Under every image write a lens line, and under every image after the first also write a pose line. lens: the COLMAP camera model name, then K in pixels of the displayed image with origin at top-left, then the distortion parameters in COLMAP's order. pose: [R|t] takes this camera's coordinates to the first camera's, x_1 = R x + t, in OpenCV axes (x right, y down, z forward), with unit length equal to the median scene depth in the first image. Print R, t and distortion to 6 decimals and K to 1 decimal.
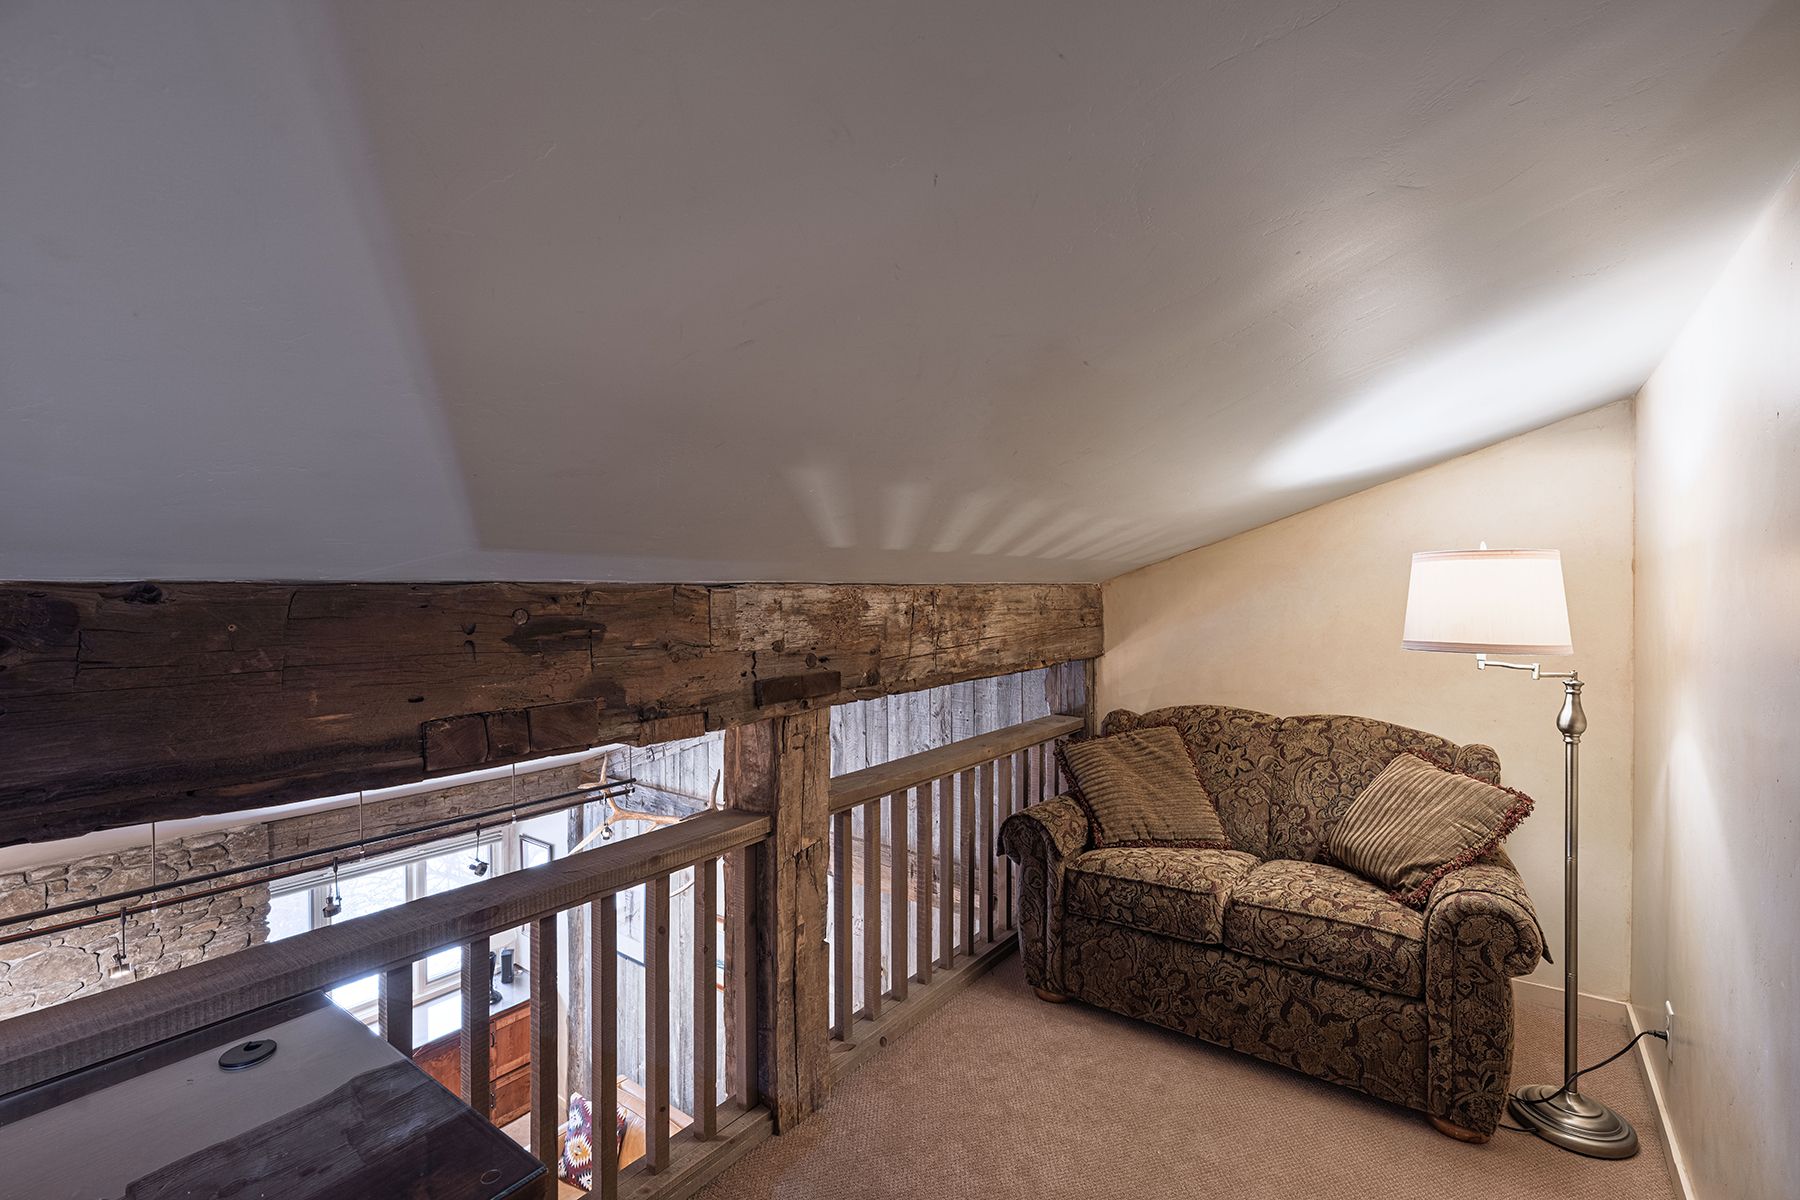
lens RADIAL K [[821.6, 0, 896.8], [0, 821.6, 592.5], [0, 0, 1]] dist [-0.004015, -0.000448]
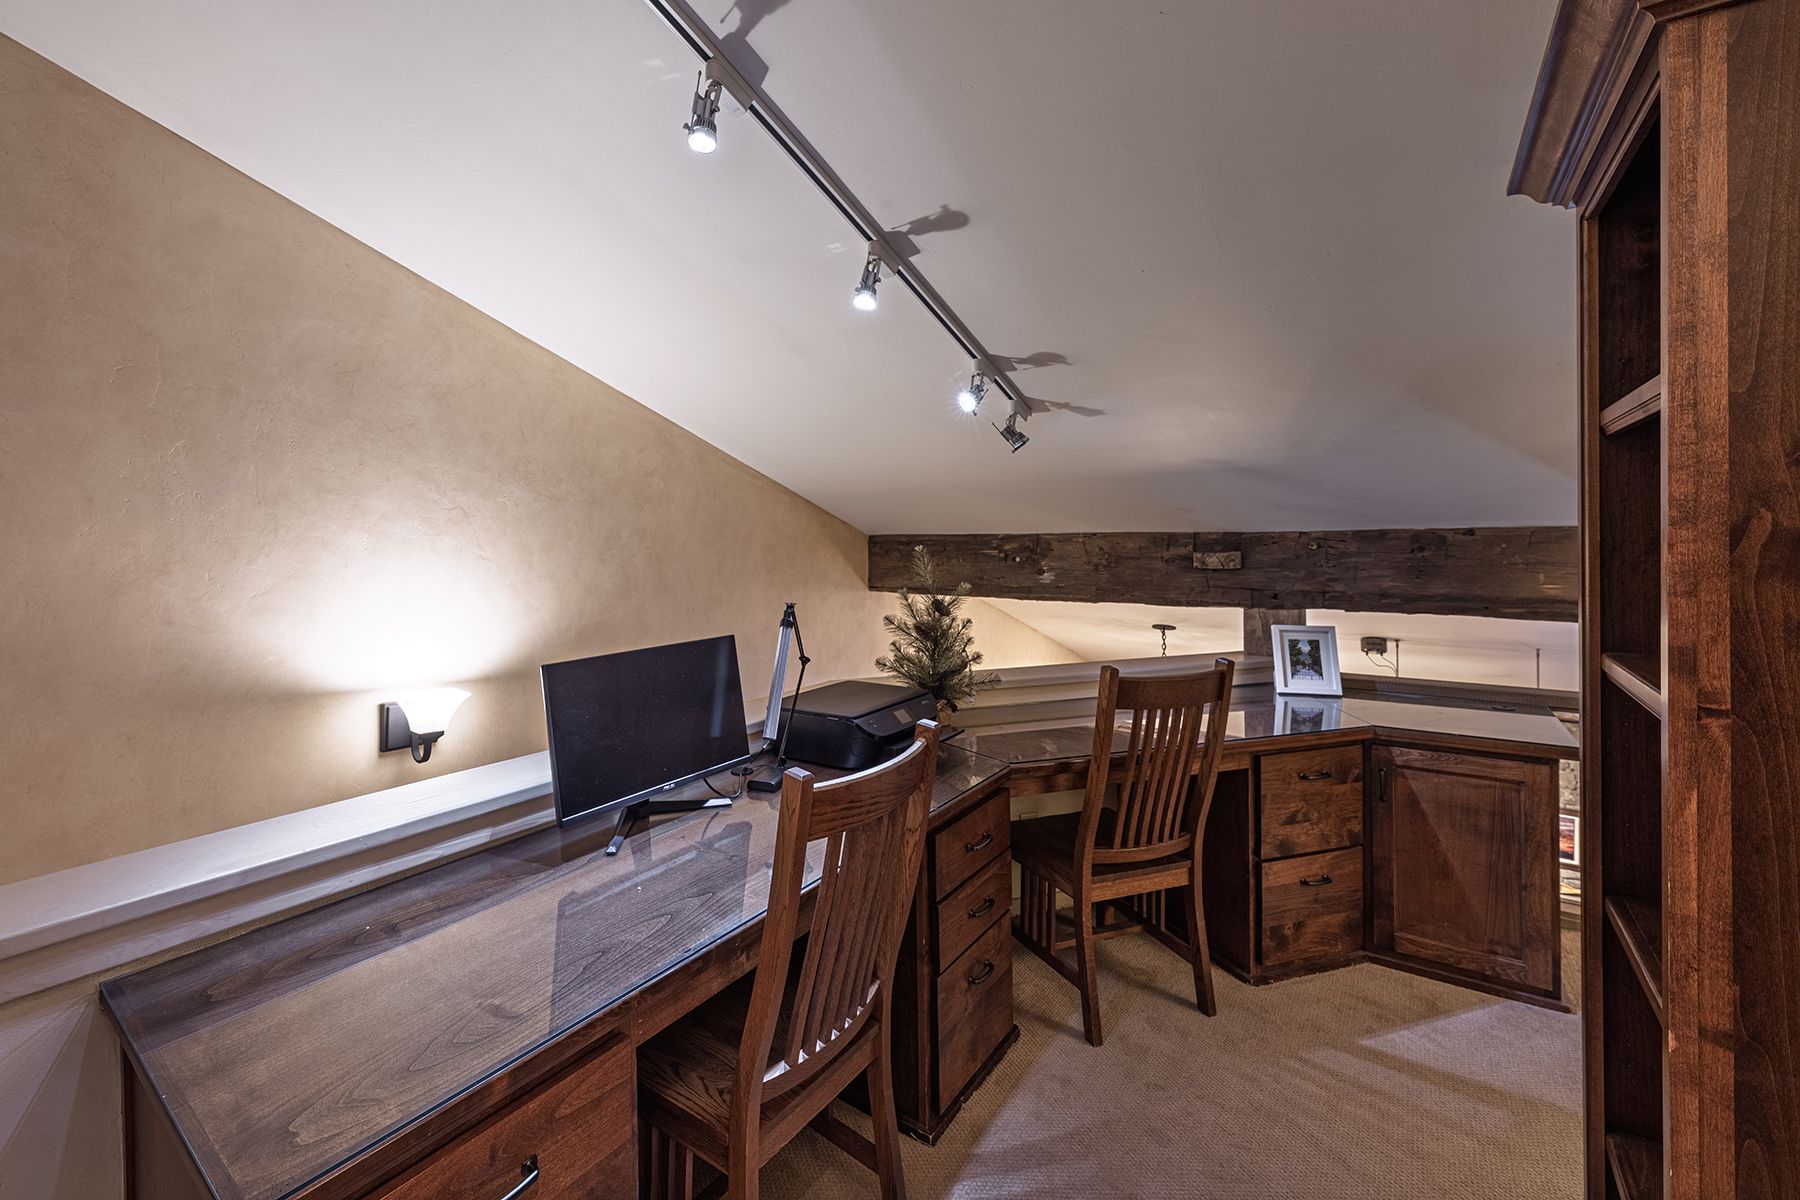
lens RADIAL K [[727.0, 0, 875.4], [0, 727.0, 543.7], [0, 0, 1]] dist [0.002158, 0.000169]
pose [[-0.002537, 0.005056, -0.999984, 1.502853], [0.009868, 0.999939, 0.005031, 0.008232], [0.999948, -0.009855, -0.002587, -0.966940]]
